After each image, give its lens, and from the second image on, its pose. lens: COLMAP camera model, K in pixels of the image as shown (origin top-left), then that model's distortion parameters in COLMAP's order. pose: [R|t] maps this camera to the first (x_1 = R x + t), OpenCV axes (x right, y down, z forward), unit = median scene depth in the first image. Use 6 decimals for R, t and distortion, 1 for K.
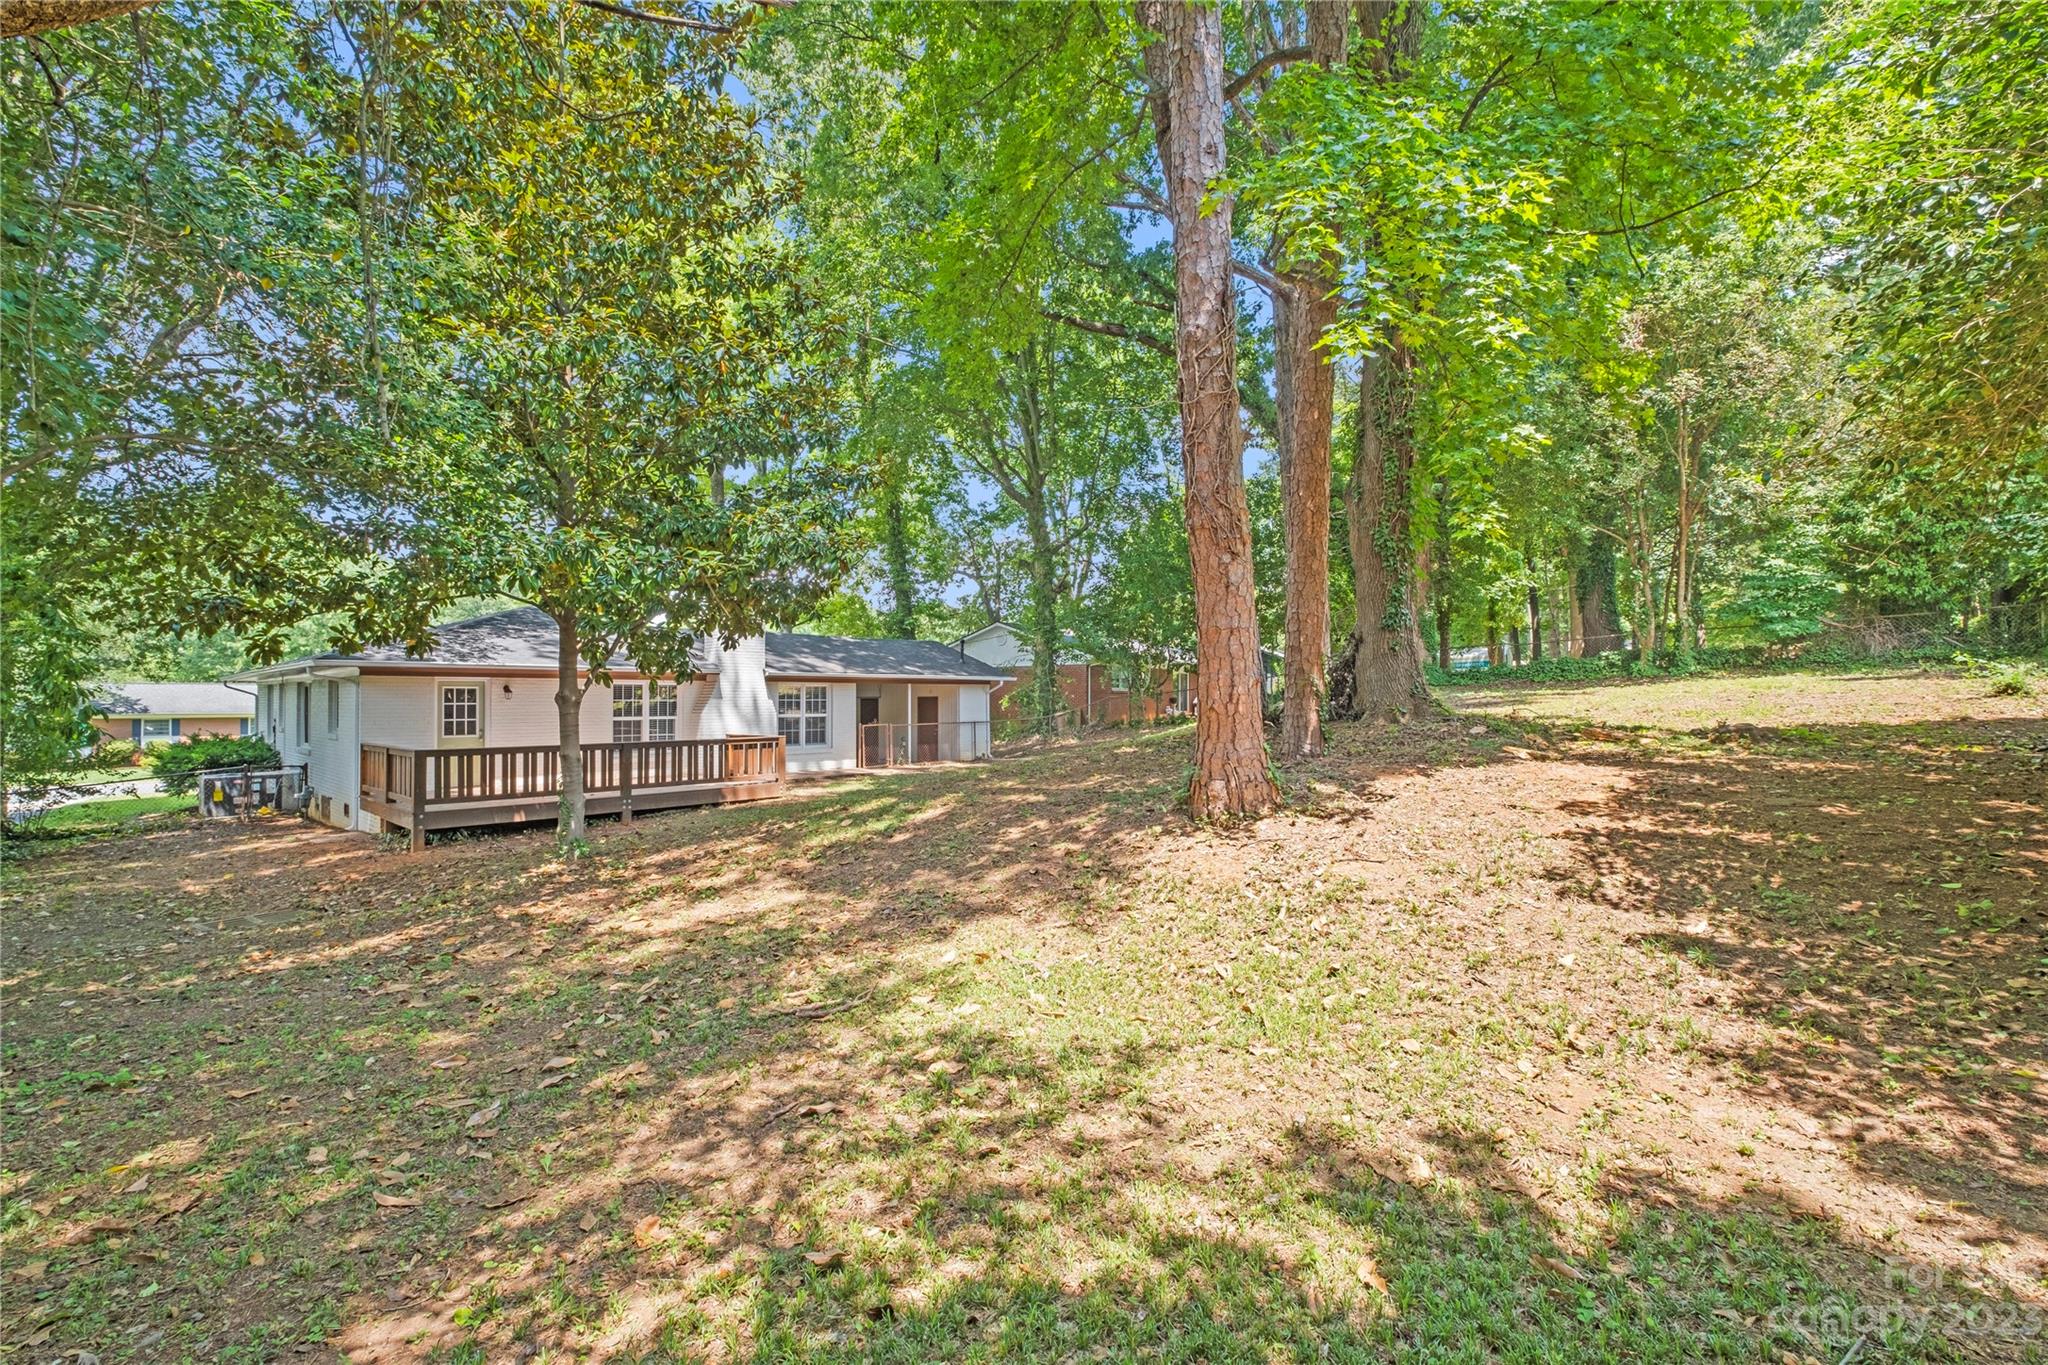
lens RADIAL K [[892.1, 0, 1031.1], [0, 892.1, 689.2], [0, 0, 1]] dist [0.009880, -0.008804]
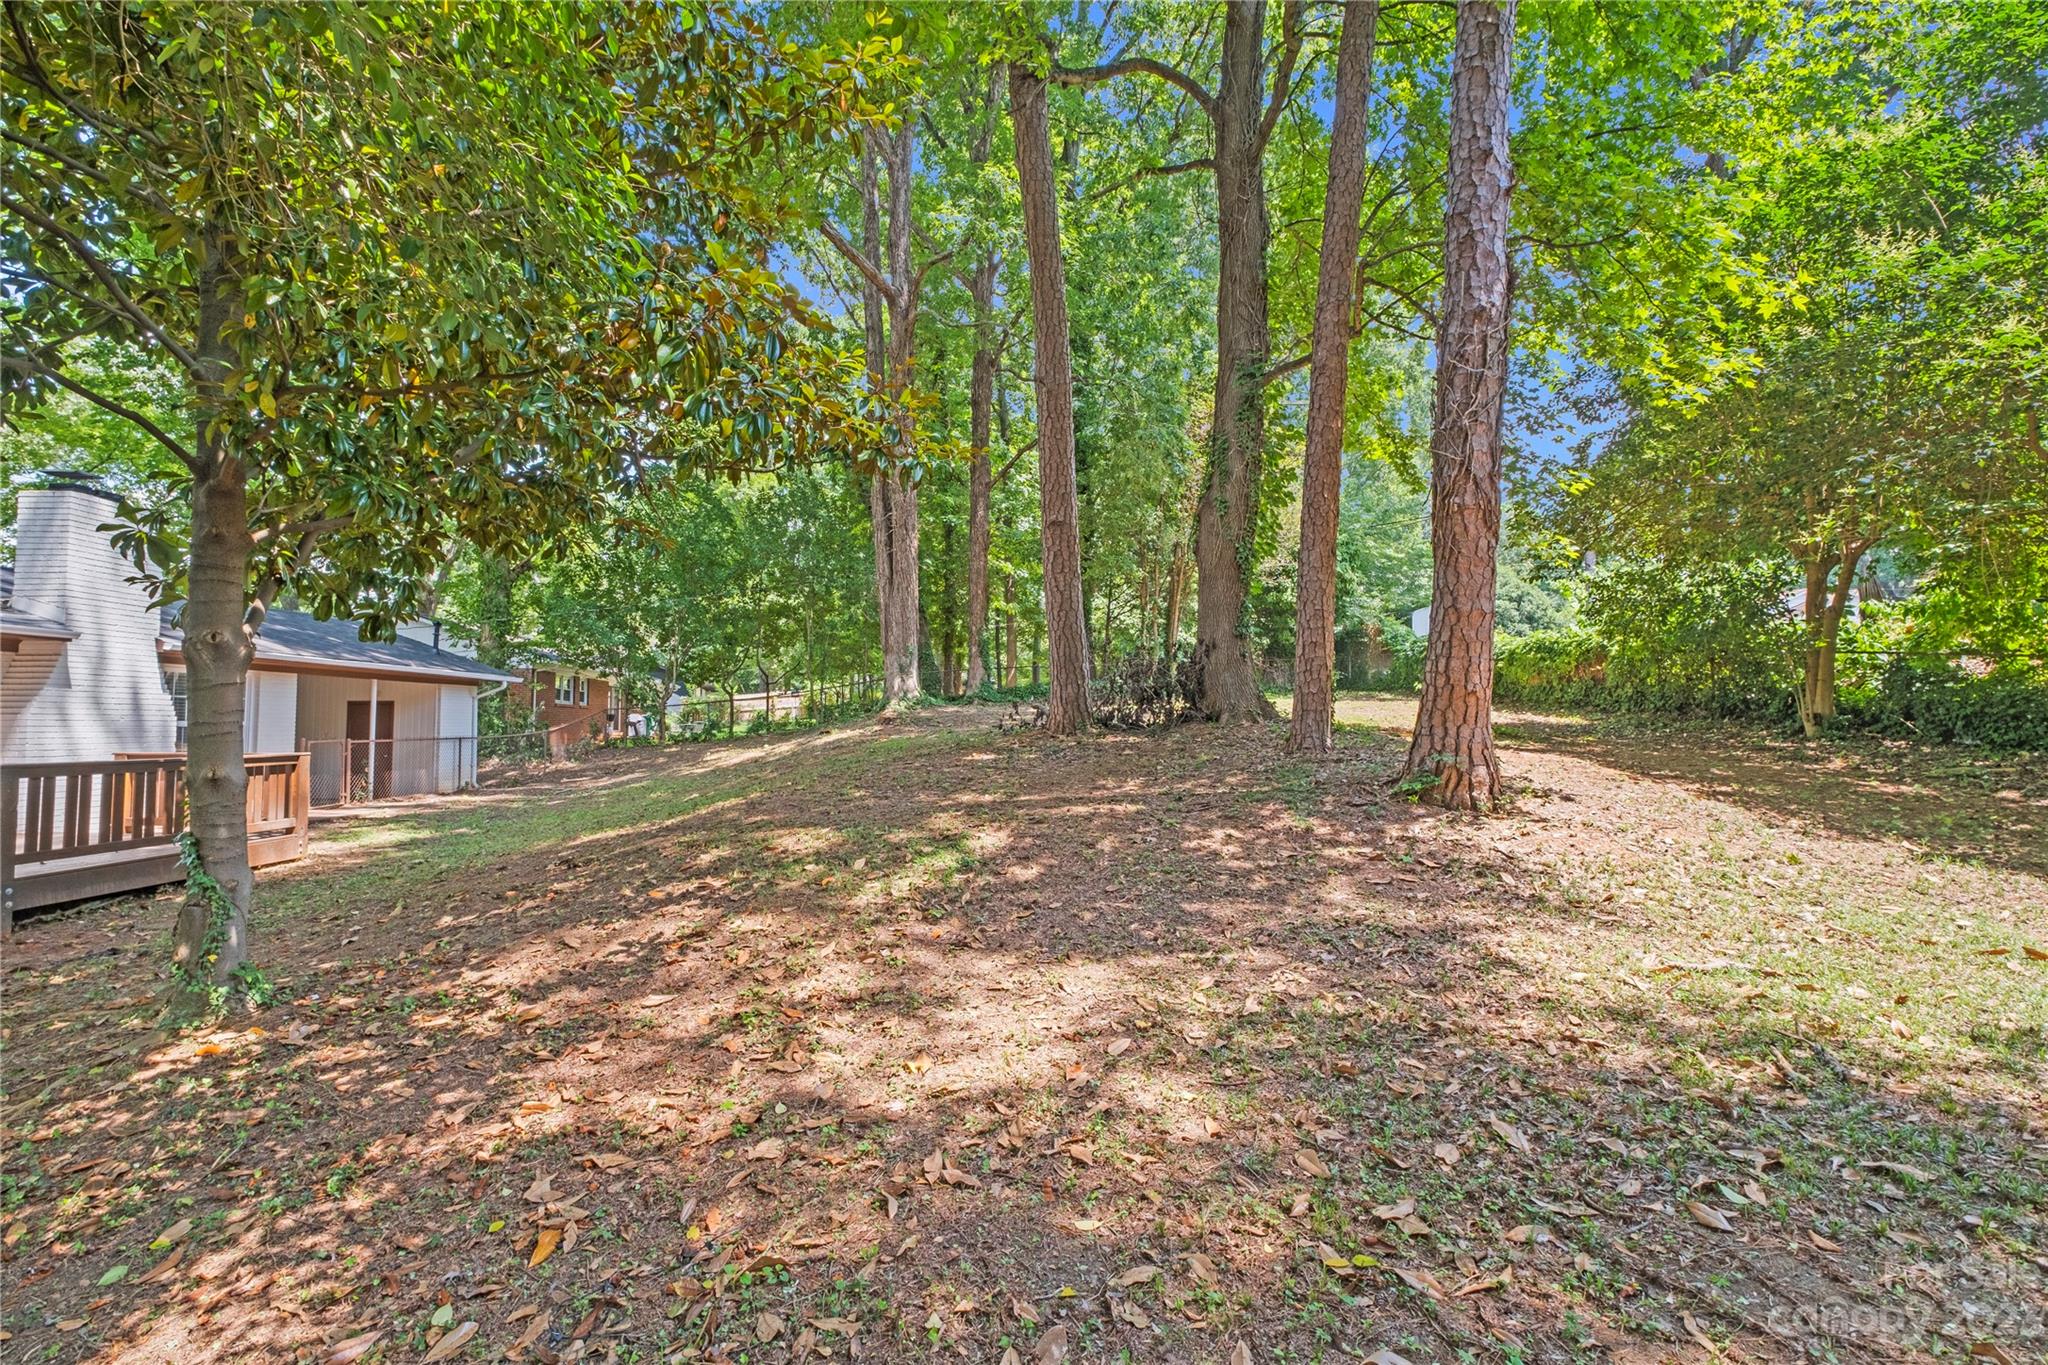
lens RADIAL K [[892.1, 0, 1031.1], [0, 892.1, 689.2], [0, 0, 1]] dist [0.009880, -0.008804]
pose [[0.725463, 0.034771, 0.687383, -0.260382], [-0.014369, 0.999271, -0.035383, 0.019351], [-0.688112, 0.015792, 0.725433, 0.198361]]
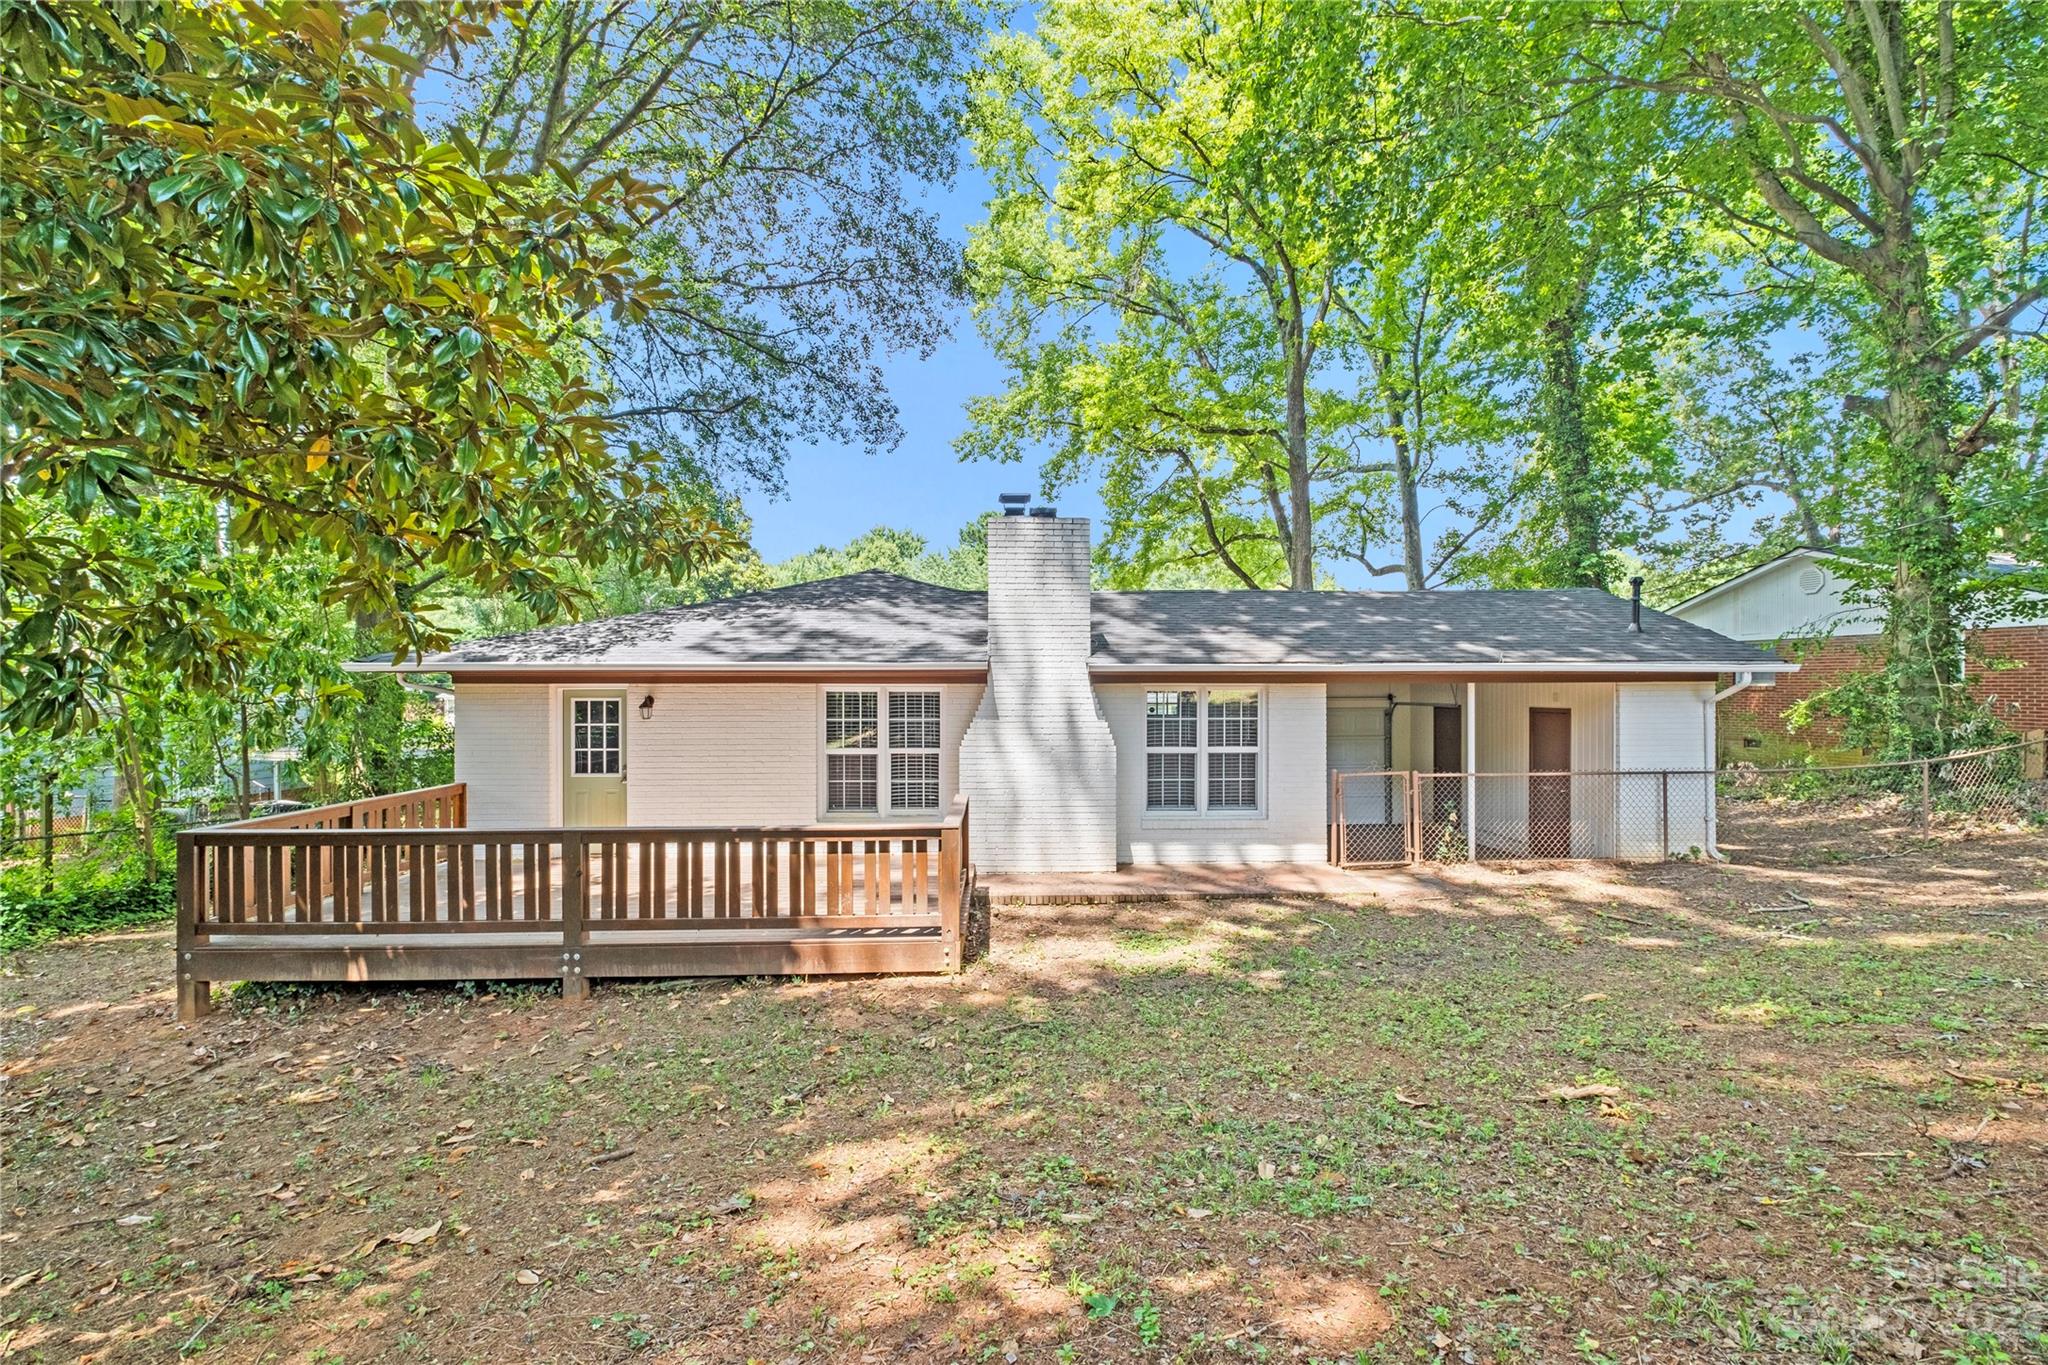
lens RADIAL K [[892.1, 0, 1031.1], [0, 892.1, 689.2], [0, 0, 1]] dist [0.009880, -0.008804]
pose [[0.699079, 0.007374, -0.715006, 0.032633], [0.007878, 0.999807, 0.018014, -0.013930], [0.715001, -0.018226, 0.698886, 0.572124]]
